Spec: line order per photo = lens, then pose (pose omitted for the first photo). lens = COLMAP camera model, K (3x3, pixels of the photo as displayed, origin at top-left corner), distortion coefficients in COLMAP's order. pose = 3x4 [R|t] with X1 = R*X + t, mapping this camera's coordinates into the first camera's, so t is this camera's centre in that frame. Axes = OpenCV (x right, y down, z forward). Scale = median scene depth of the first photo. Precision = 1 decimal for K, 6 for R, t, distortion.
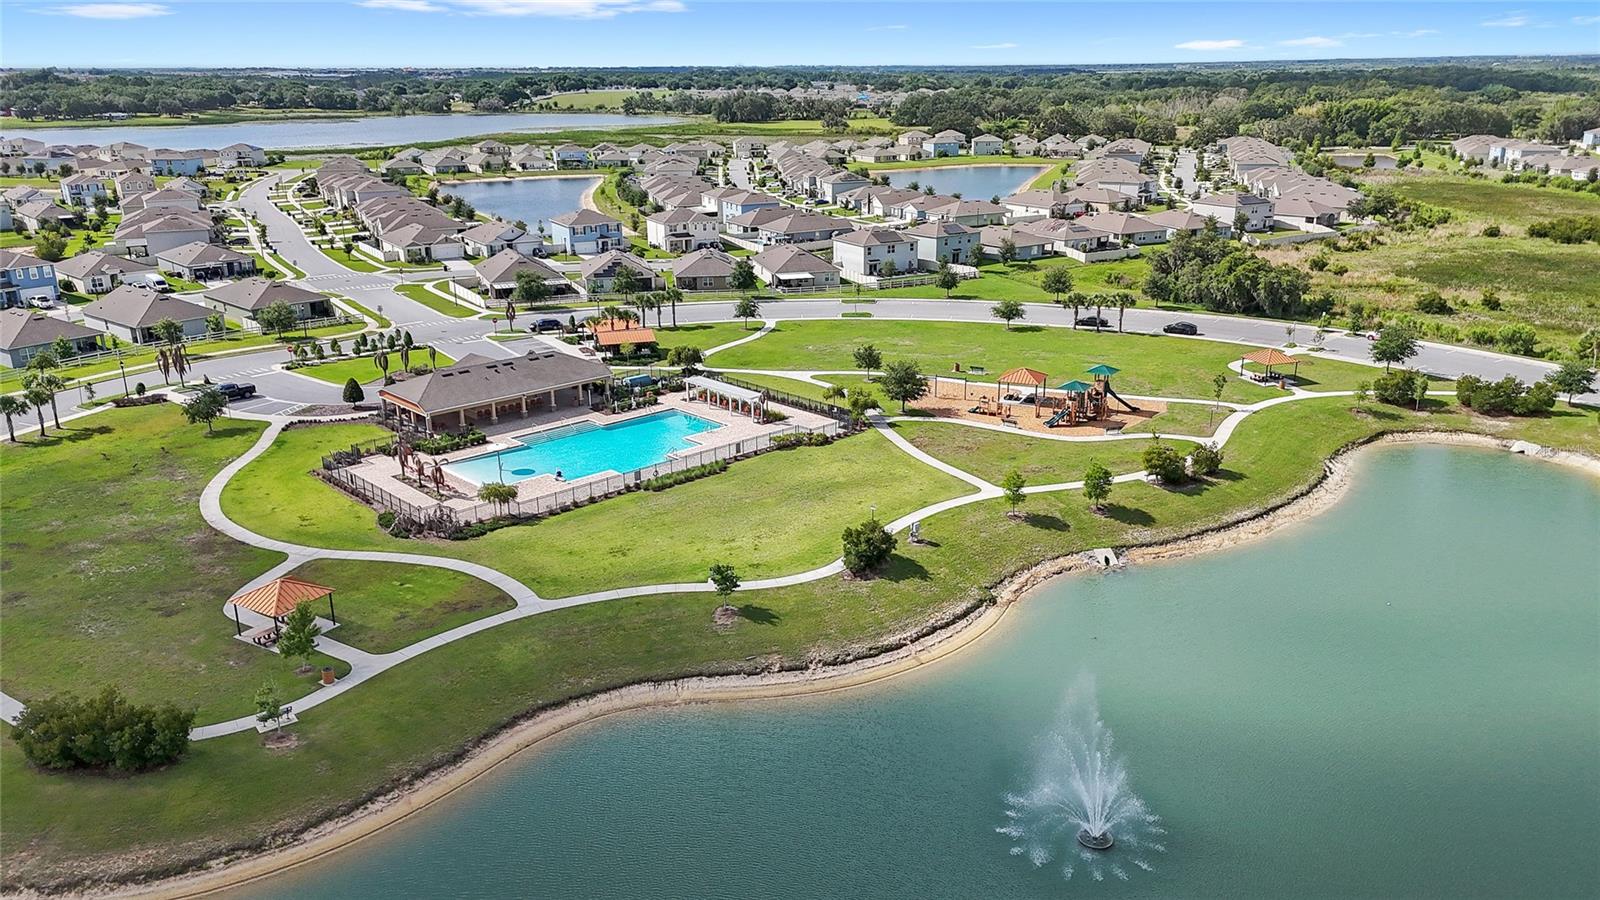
lens RADIAL K [[1180.4, 0, 800.0], [0, 1180.4, 450.0], [0, 0, 1]] dist [0.067941, -0.061778]
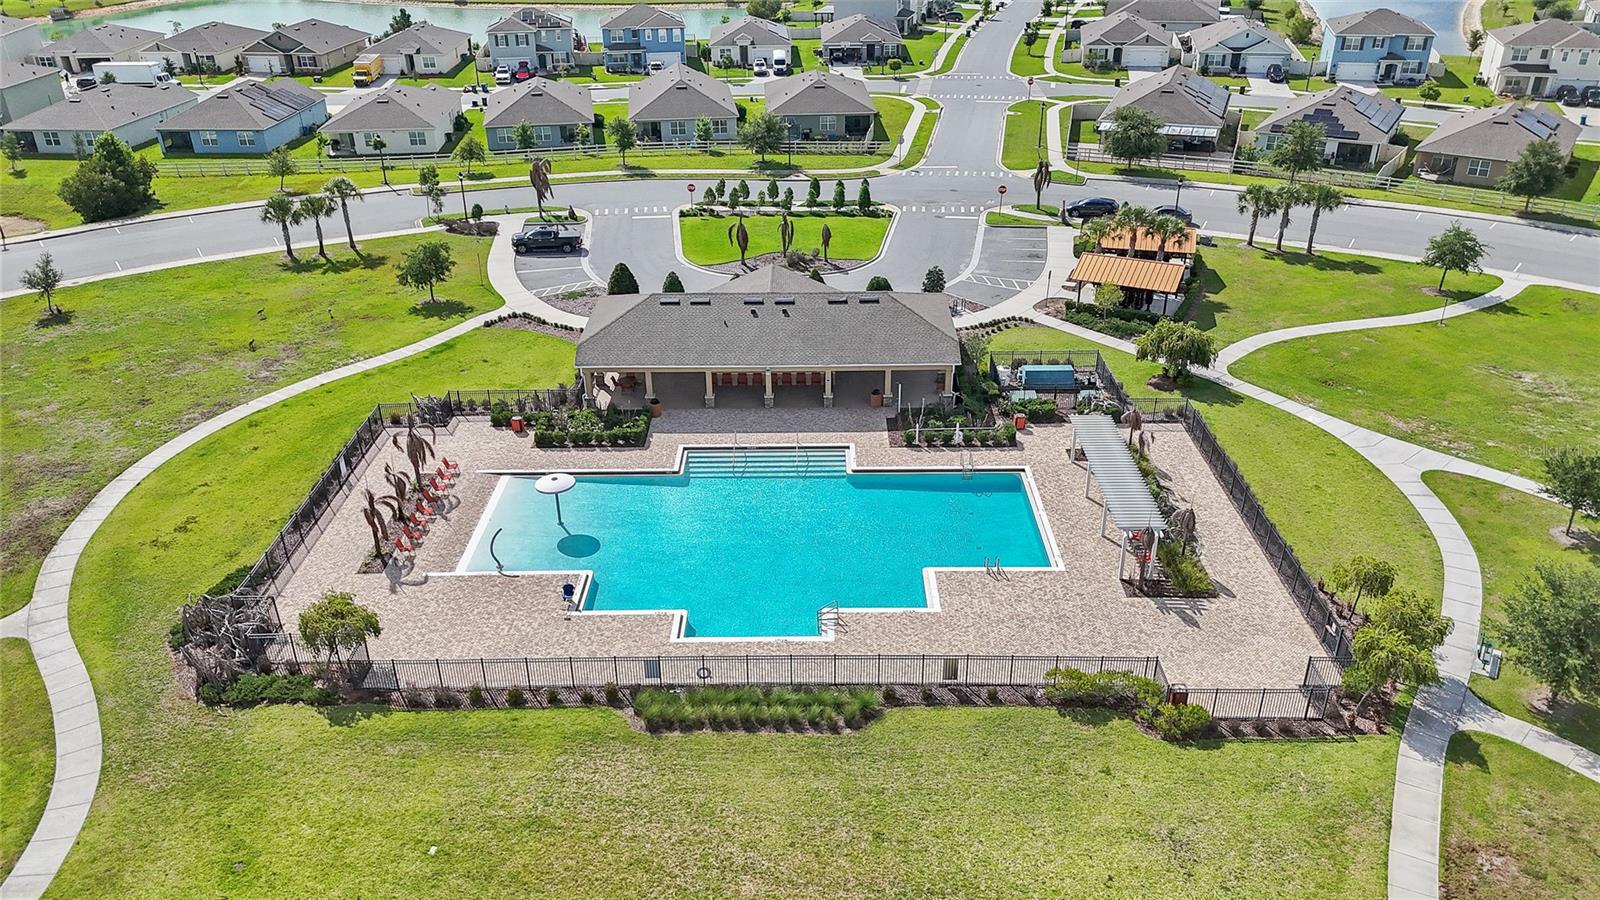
lens RADIAL K [[1180.4, 0, 800.0], [0, 1180.4, 450.0], [0, 0, 1]] dist [0.067941, -0.061778]
pose [[0.725273, 0.316610, -0.611341, 0.113593], [-0.205510, 0.947059, 0.246667, -0.136837], [0.657073, -0.053264, 0.751943, 0.554912]]
